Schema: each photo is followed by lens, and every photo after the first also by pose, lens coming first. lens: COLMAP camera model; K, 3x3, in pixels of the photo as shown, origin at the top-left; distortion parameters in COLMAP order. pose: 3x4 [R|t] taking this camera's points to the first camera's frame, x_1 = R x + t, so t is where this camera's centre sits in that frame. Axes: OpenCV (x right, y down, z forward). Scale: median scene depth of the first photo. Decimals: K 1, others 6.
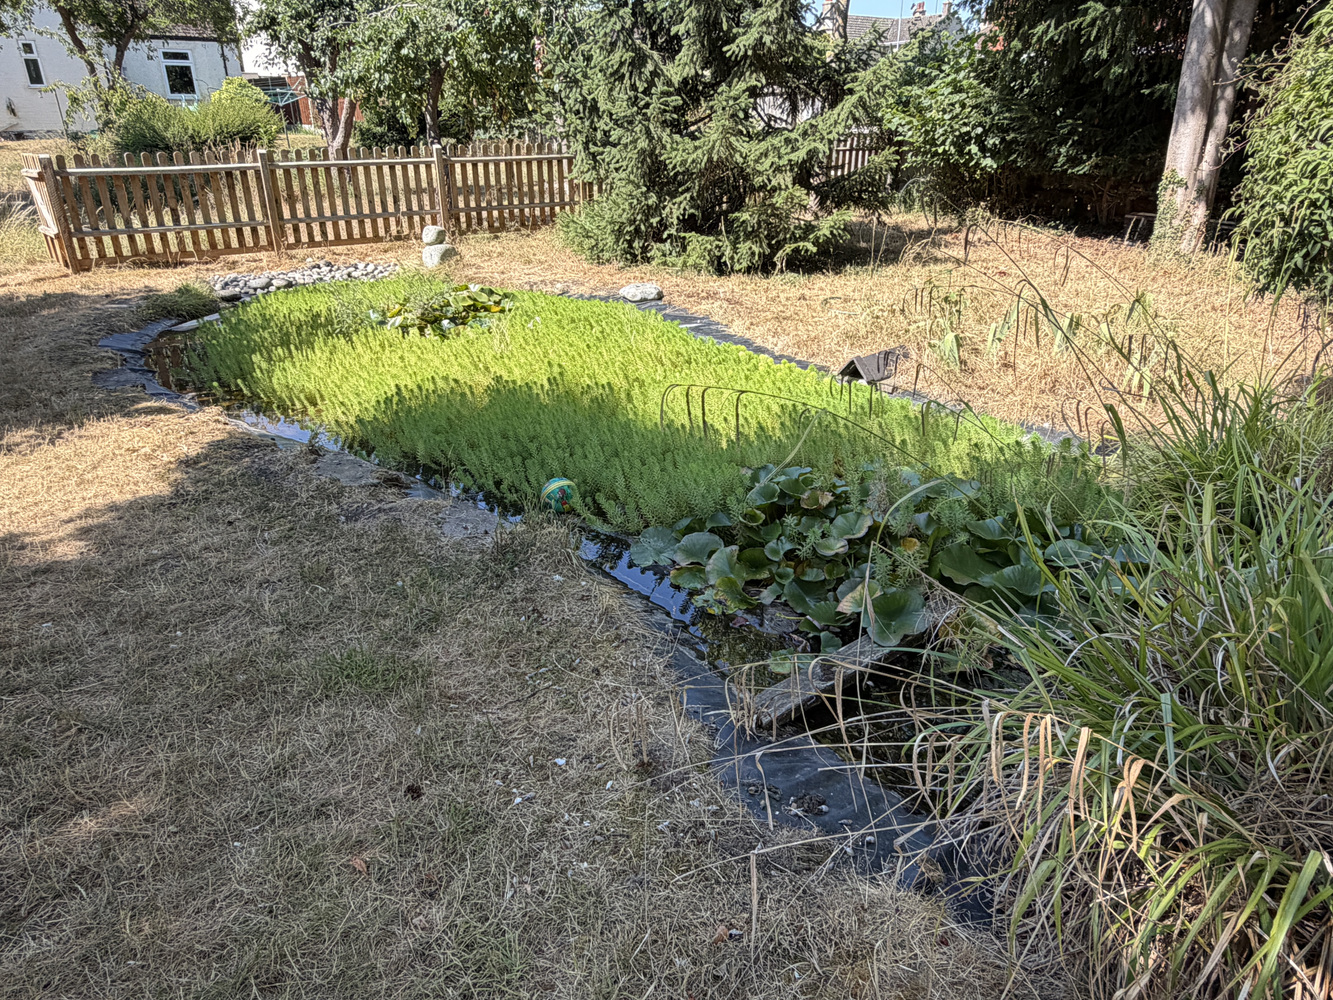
lens RADIAL K [[878.0, 0, 666.5], [0, 878.0, 500.0], [0, 0, 1]] dist [-0.002778, -0.000948]
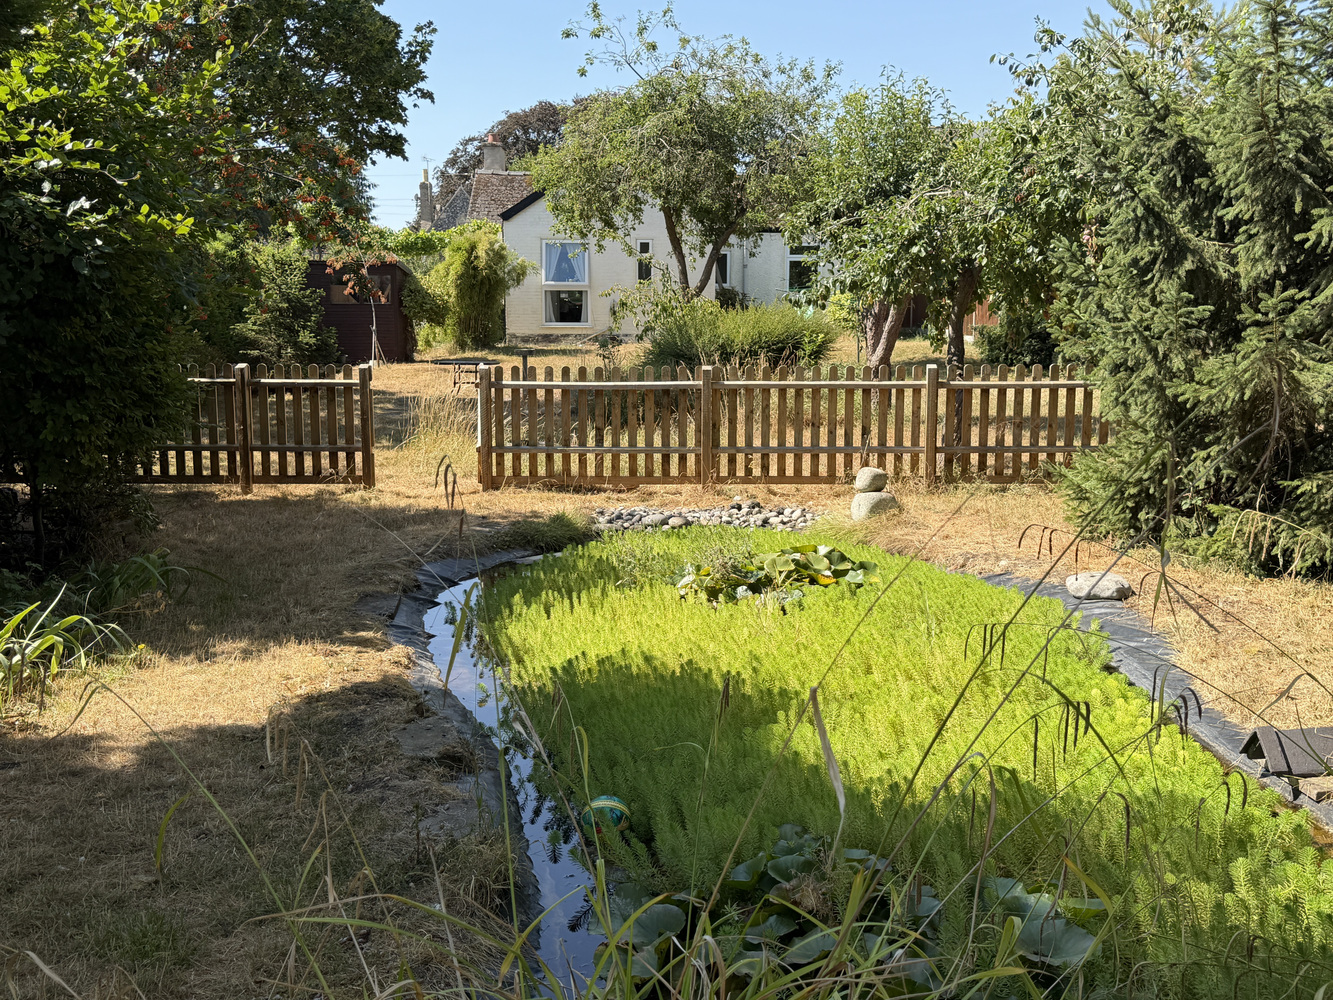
lens RADIAL K [[1323.7, 0, 666.5], [0, 1323.7, 500.0], [0, 0, 1]] dist [0.156688, -0.379588]
pose [[0.822243, 0.080783, -0.563374, 0.221551], [-0.231098, 0.951988, -0.200781, -0.020302], [0.520106, 0.295285, 0.801434, 0.017463]]
